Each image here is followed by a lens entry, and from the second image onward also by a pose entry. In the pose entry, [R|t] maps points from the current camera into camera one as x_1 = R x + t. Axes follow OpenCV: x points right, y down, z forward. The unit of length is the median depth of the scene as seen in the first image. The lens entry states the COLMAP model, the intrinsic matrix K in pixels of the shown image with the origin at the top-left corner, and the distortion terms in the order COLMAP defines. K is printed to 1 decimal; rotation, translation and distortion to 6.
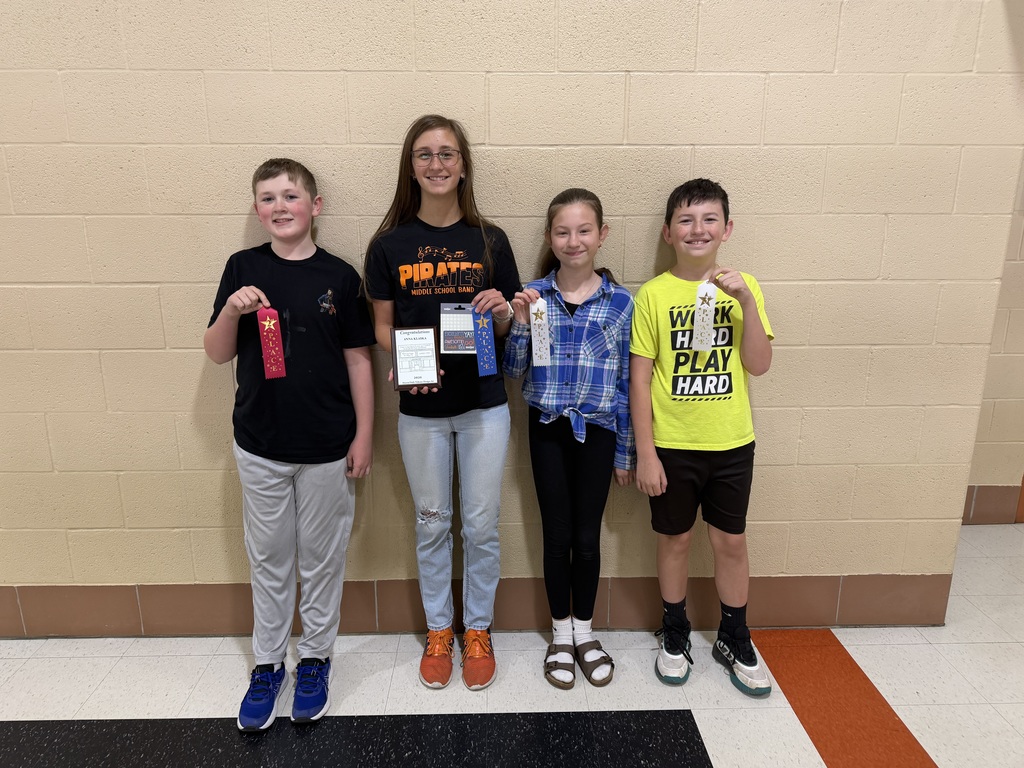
lens RADIAL K [[733.5, 0, 508.7], [0, 733.5, 381.5], [0, 0, 1]] dist [0.009588, -0.017769]
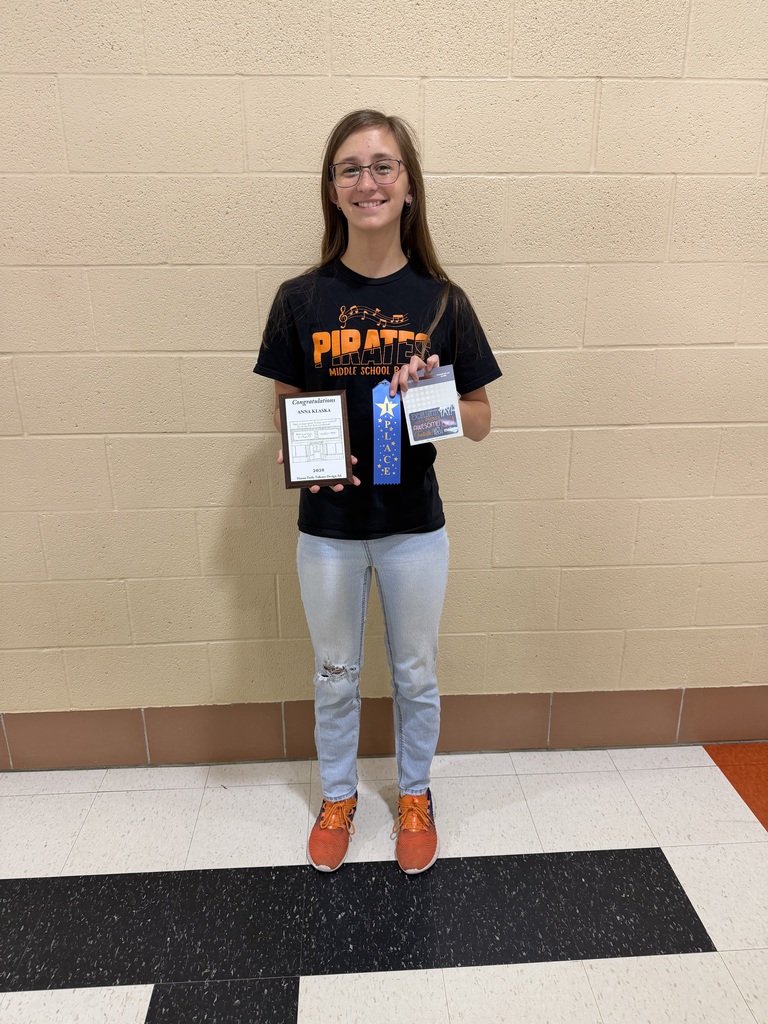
lens RADIAL K [[733.5, 0, 382.8], [0, 733.5, 512.2], [0, 0, 1]] dist [0.009588, -0.017769]
pose [[0.999450, -0.015127, 0.029507, -0.099001], [0.012868, 0.997076, 0.075325, -0.016522], [-0.030560, -0.074904, 0.996722, 0.177794]]
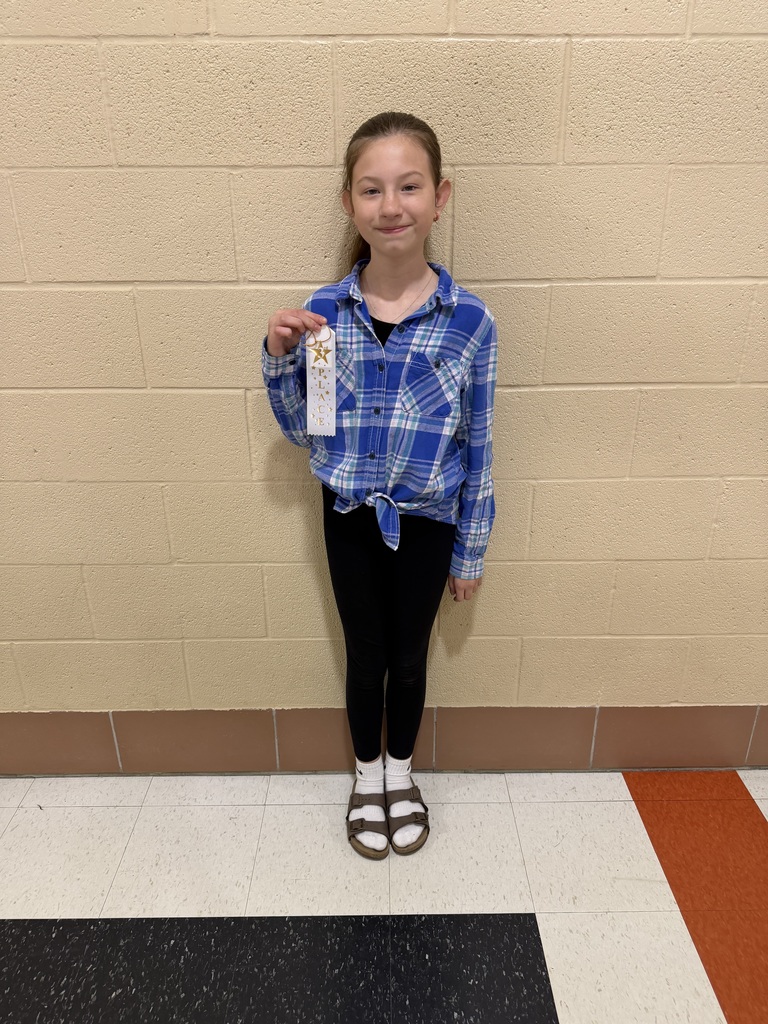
lens RADIAL K [[733.5, 0, 386.1], [0, 733.5, 510.0], [0, 0, 1]] dist [0.009588, -0.017769]
pose [[0.999880, 0.001447, -0.015441, 0.116336], [0.000984, 0.987710, 0.156296, -0.043237], [0.015478, -0.156292, 0.987590, 0.367313]]
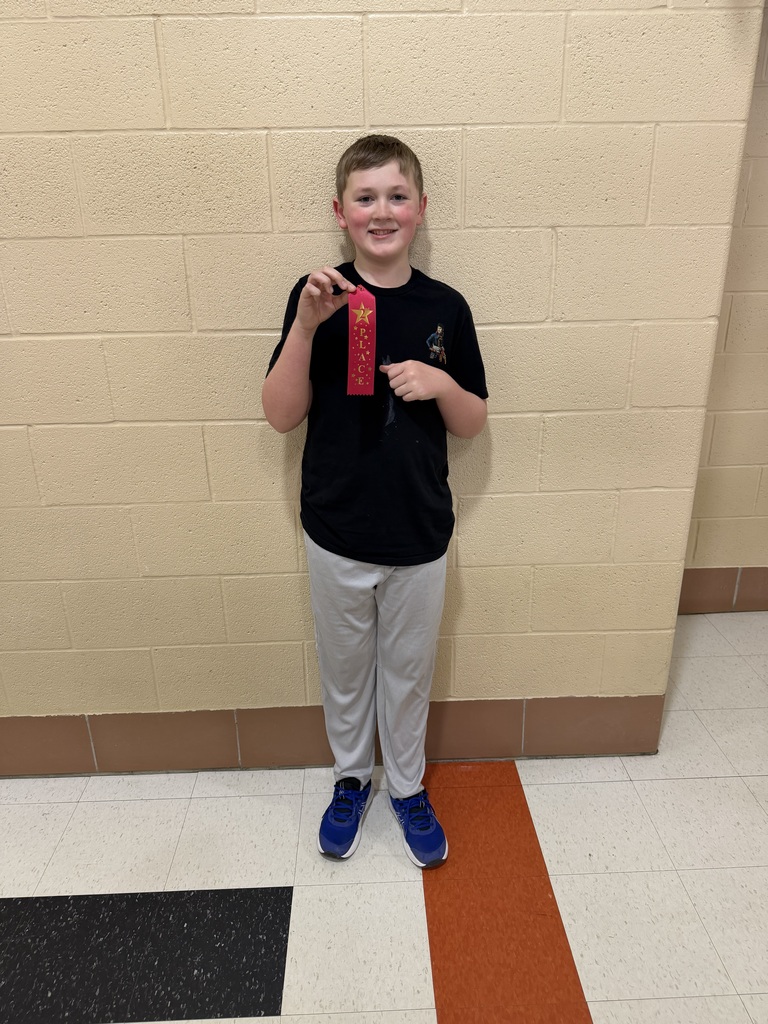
lens RADIAL K [[733.5, 0, 385.6], [0, 733.5, 513.9], [0, 0, 1]] dist [0.009588, -0.017769]
pose [[0.999795, -0.019877, 0.003935, 0.352439], [0.019291, 0.993134, 0.115381, -0.037874], [-0.006201, -0.115281, 0.993314, 0.265953]]
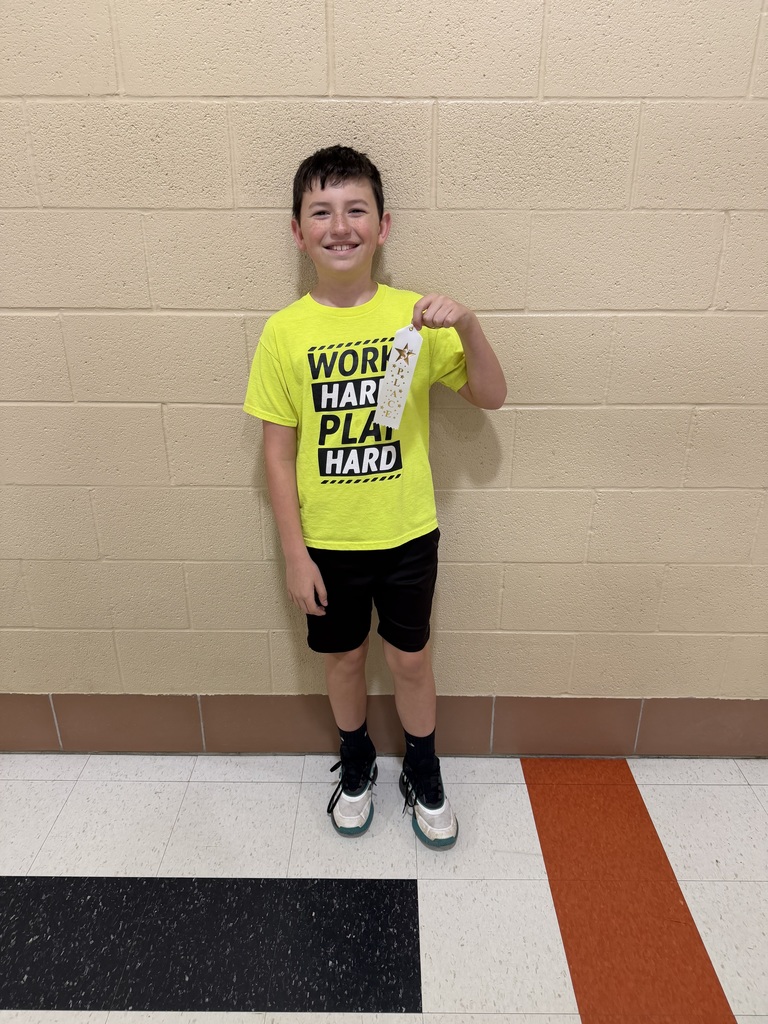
lens RADIAL K [[733.5, 0, 386.5], [0, 733.5, 514.3], [0, 0, 1]] dist [0.009588, -0.017769]
pose [[0.999556, 0.015401, -0.025514, 0.230059], [-0.011264, 0.987852, 0.154989, -0.055578], [0.027591, -0.154633, 0.987587, 0.291828]]
